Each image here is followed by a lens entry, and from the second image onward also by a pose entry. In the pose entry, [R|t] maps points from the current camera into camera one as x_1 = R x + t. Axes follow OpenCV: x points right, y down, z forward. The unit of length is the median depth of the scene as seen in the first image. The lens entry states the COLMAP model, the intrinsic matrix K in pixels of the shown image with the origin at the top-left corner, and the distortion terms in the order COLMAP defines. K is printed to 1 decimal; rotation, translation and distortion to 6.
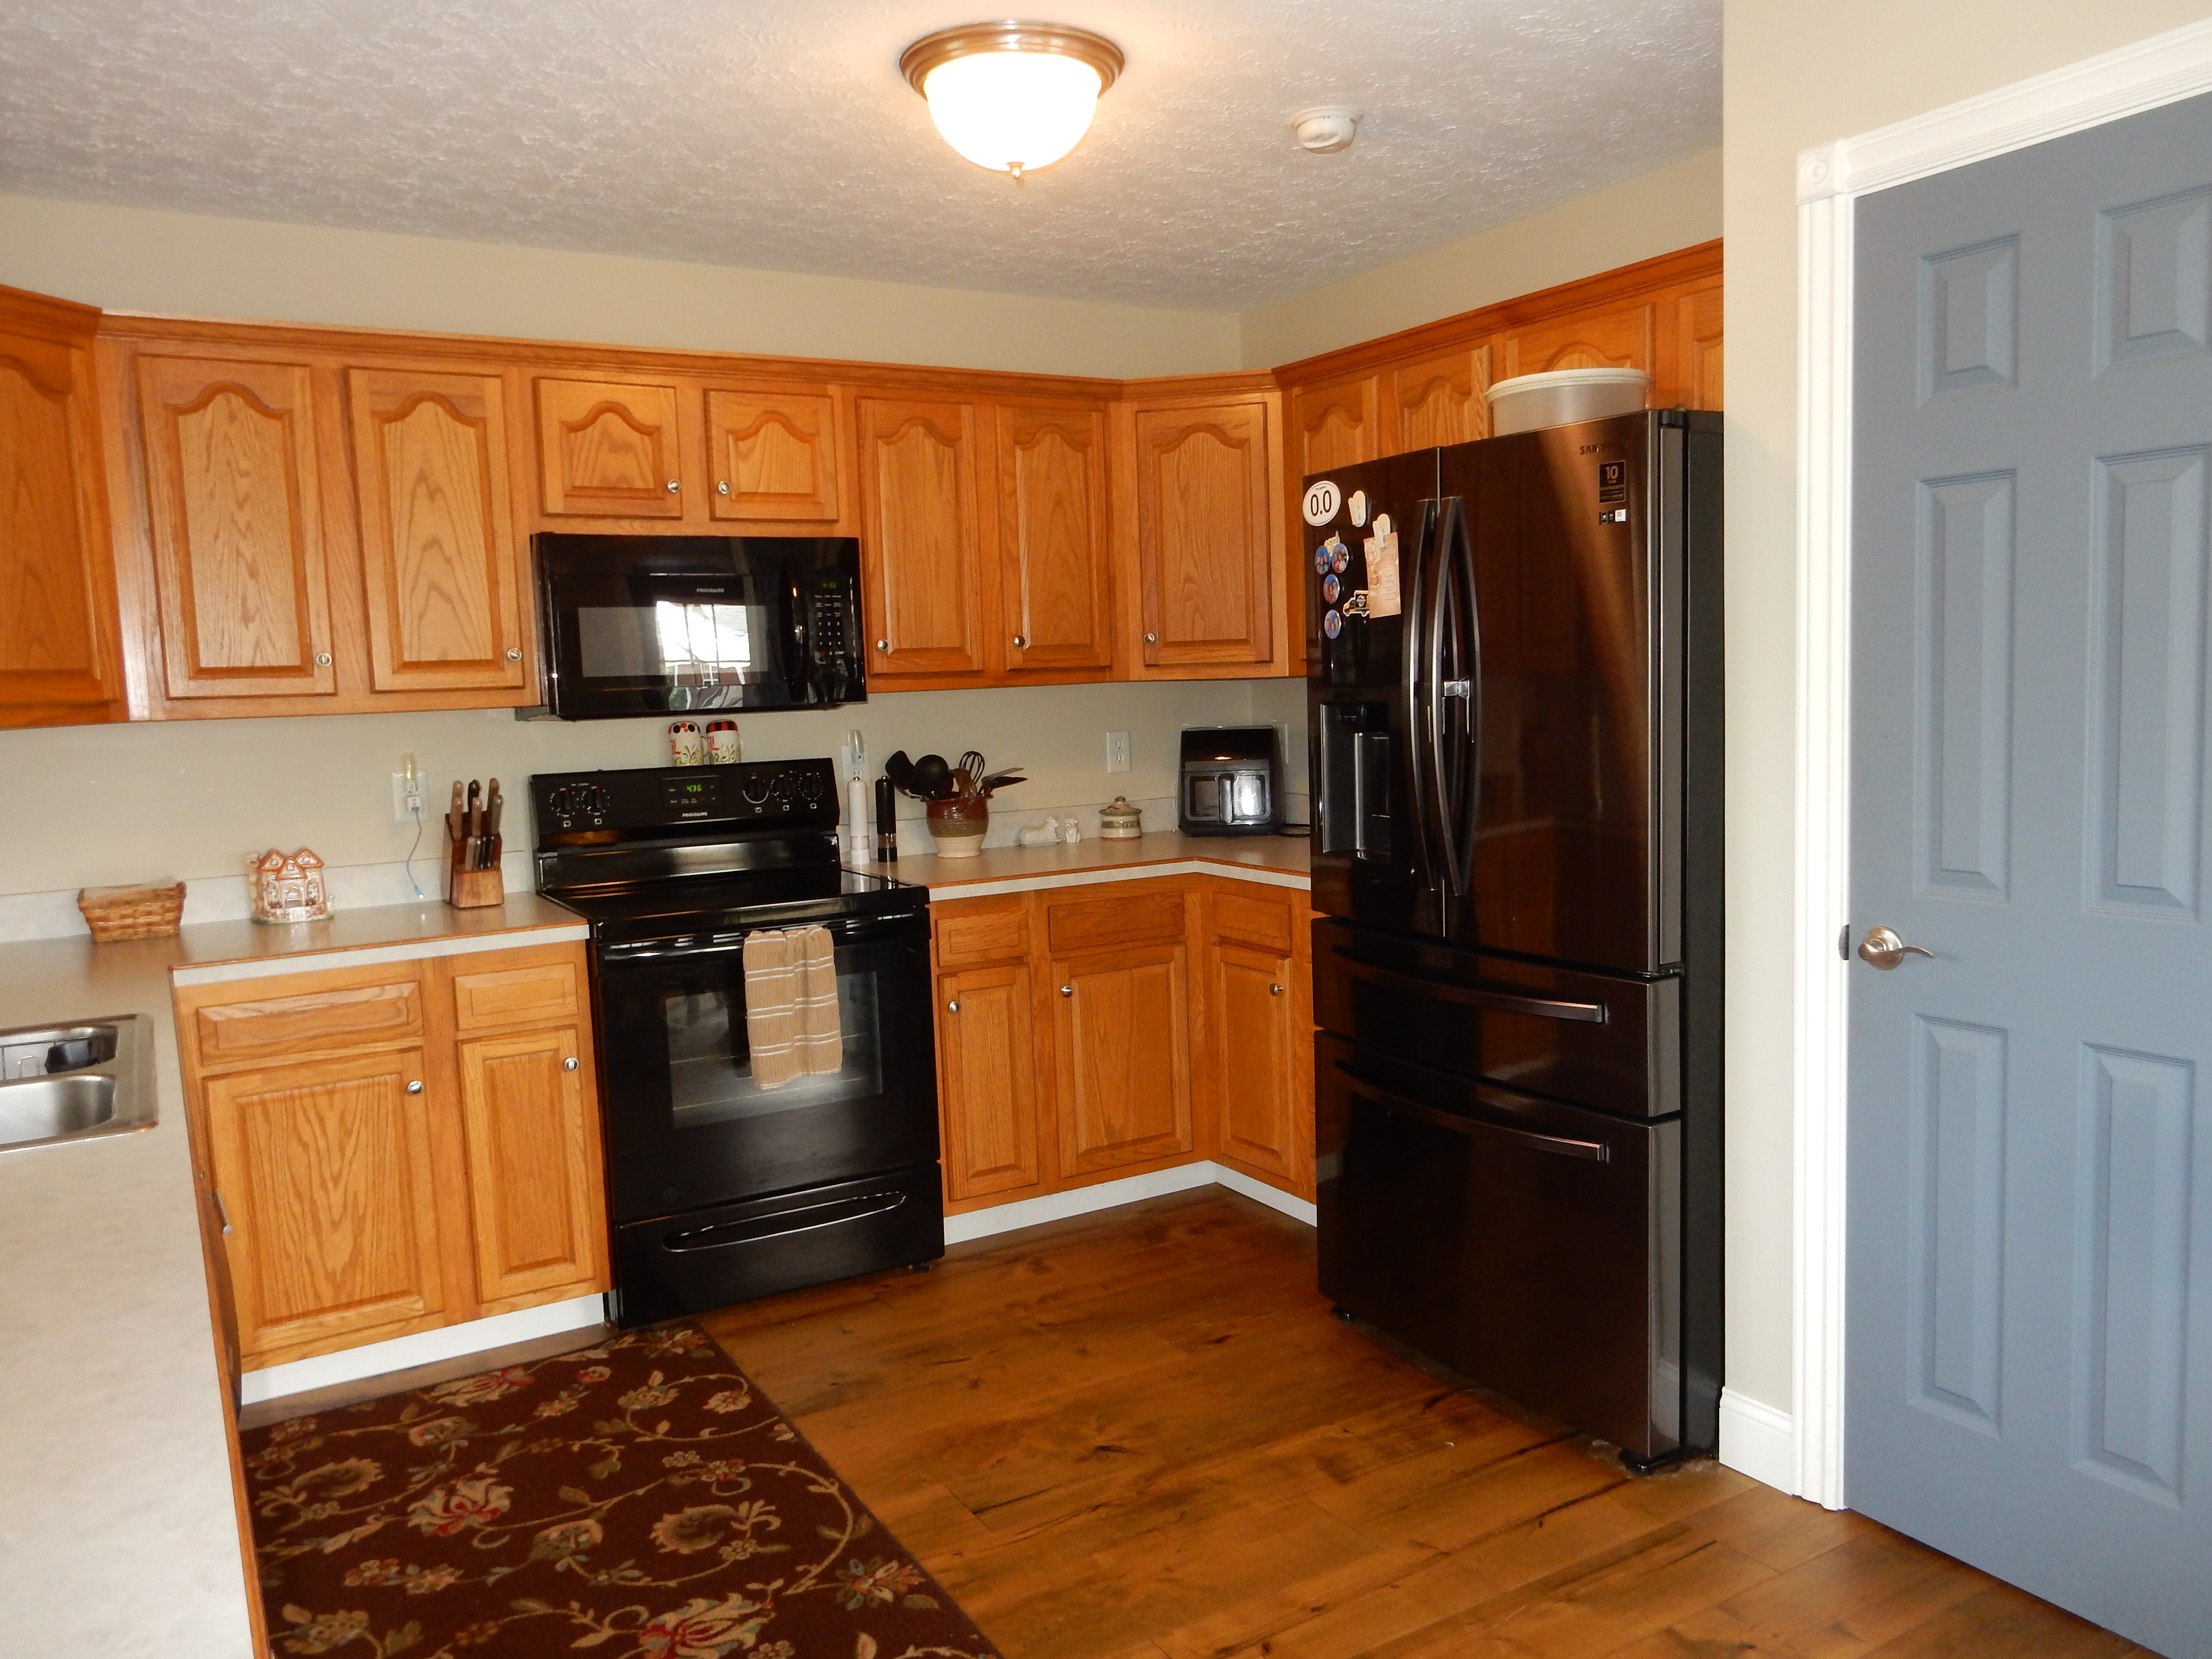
lens RADIAL K [[1638.3, 0, 1105.6], [0, 1638.3, 833.9], [0, 0, 1]] dist [0.003461, -0.001874]
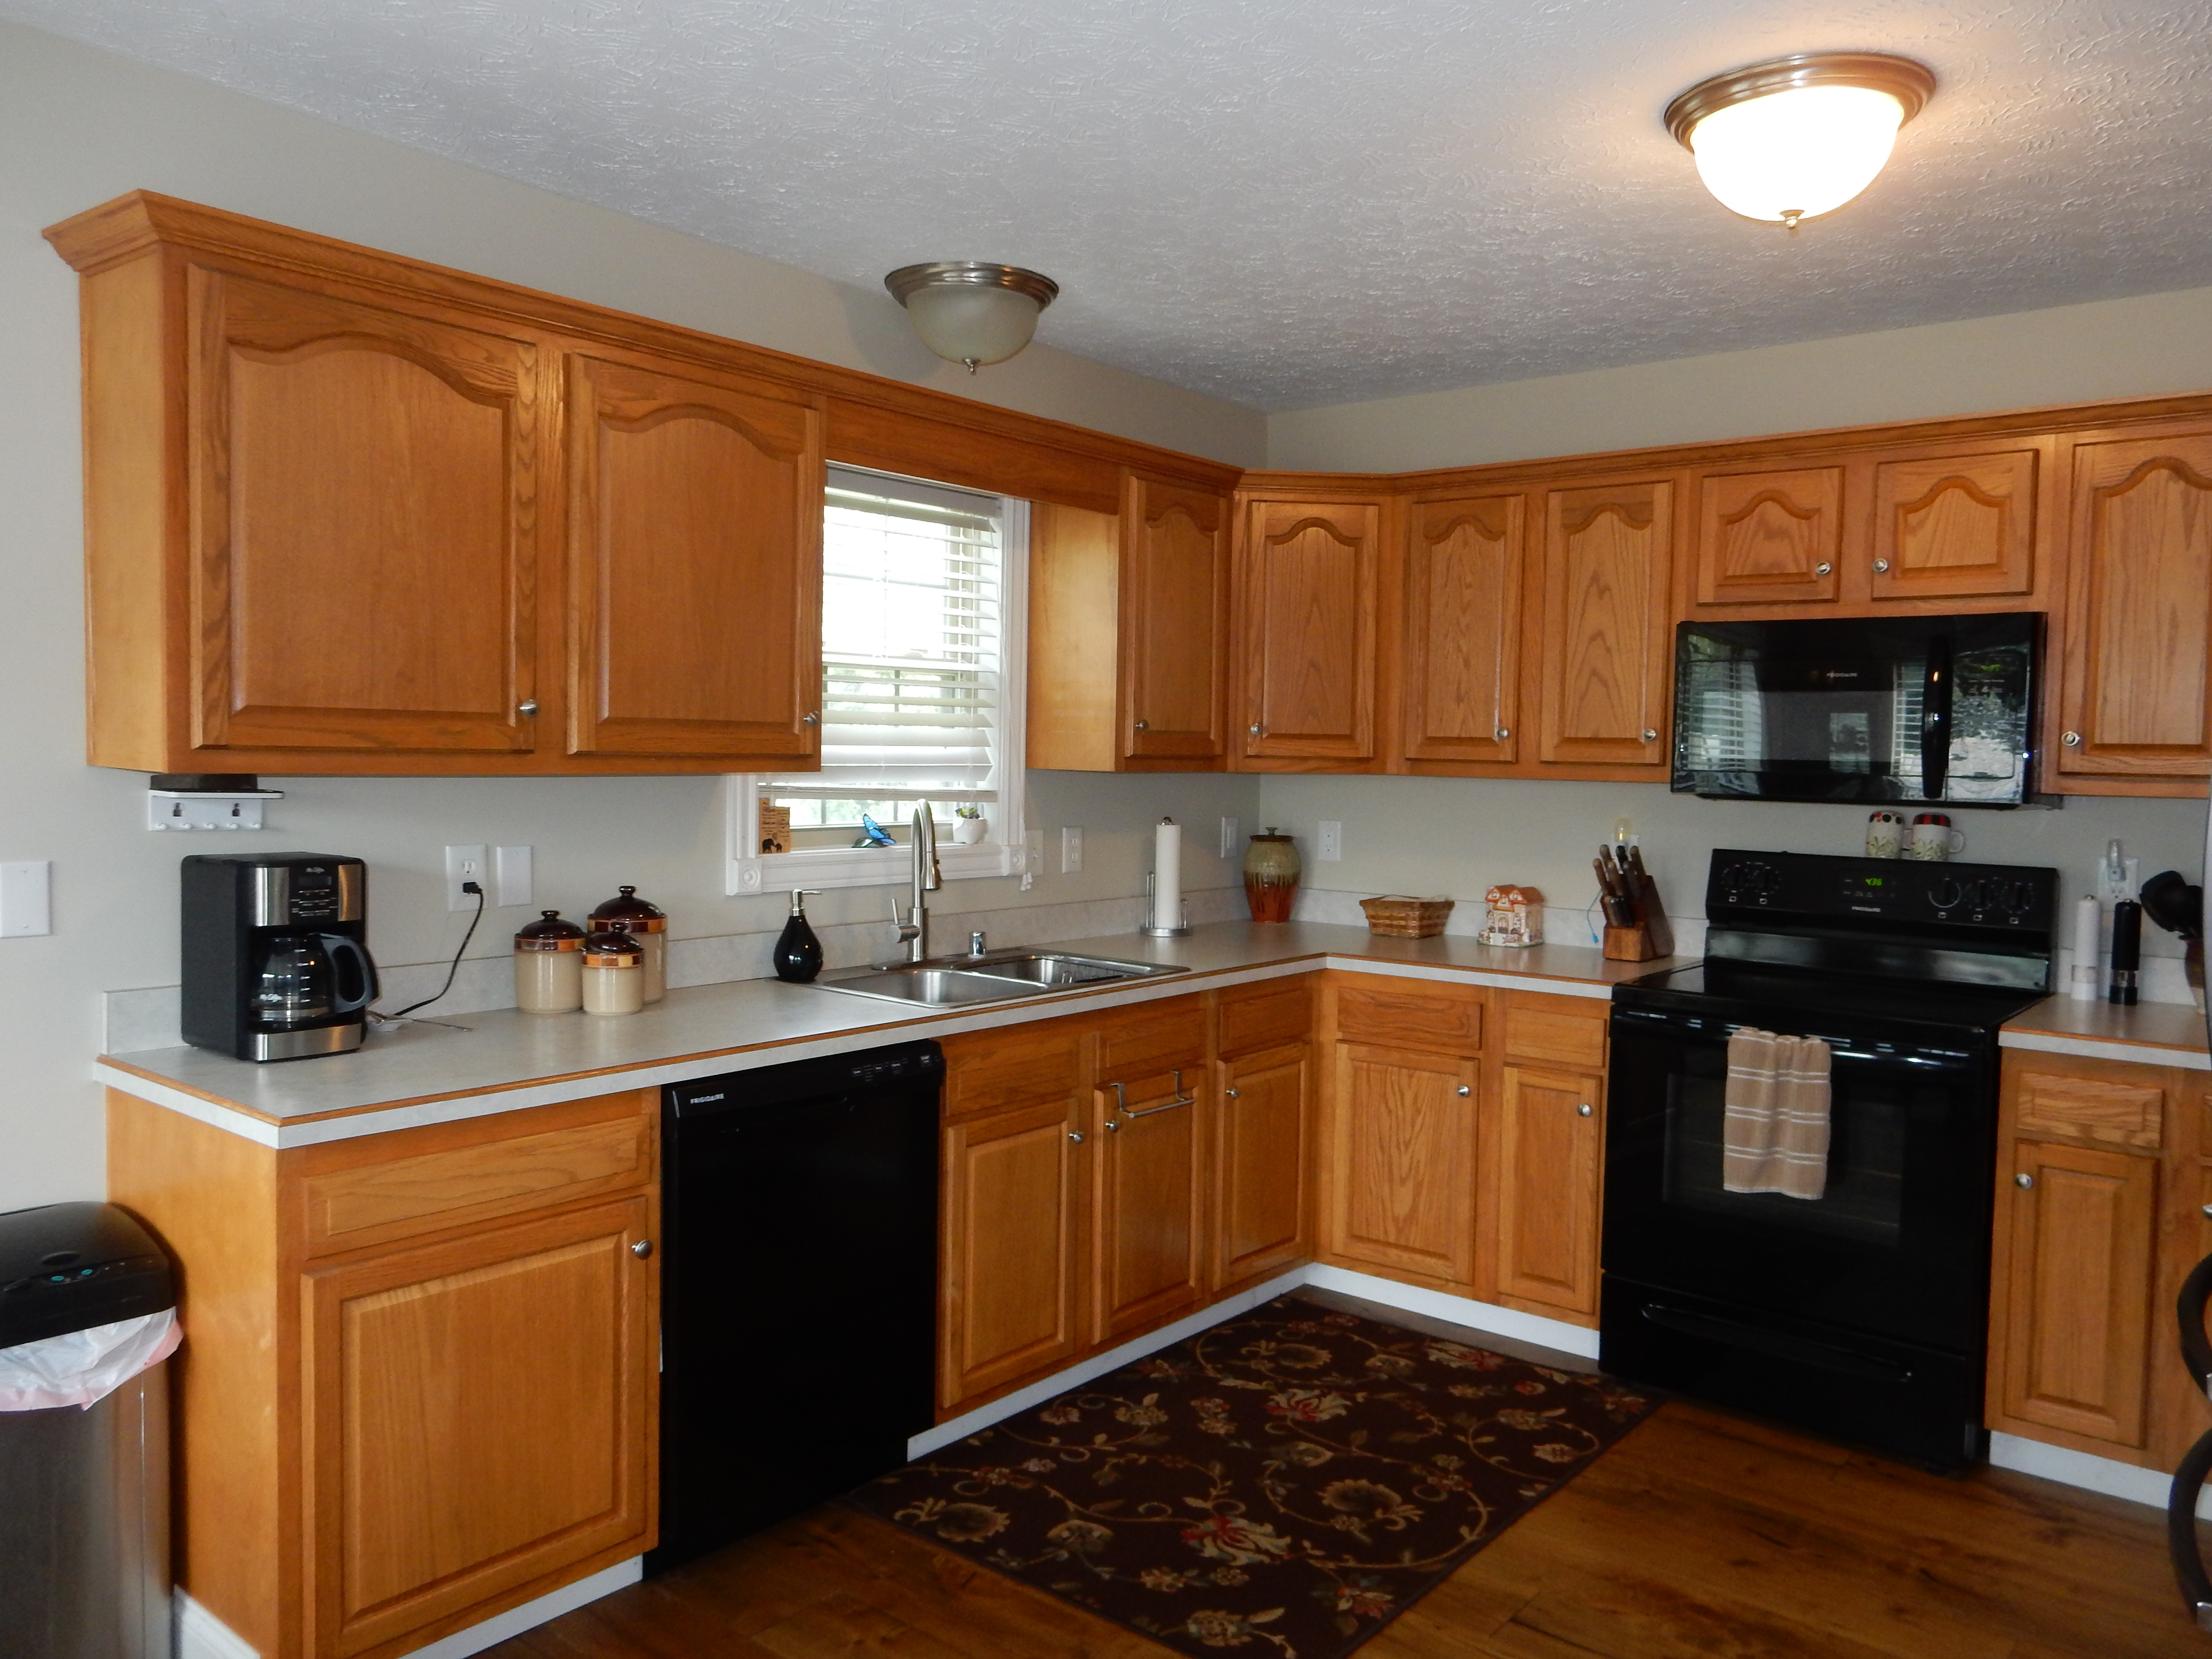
lens RADIAL K [[1638.3, 0, 1106.8], [0, 1638.3, 830.8], [0, 0, 1]] dist [0.003461, -0.001874]
pose [[0.339935, 0.091387, -0.935998, 0.598156], [-0.123744, 0.990961, 0.051812, -0.063804], [0.932272, 0.098211, 0.348170, 0.321099]]
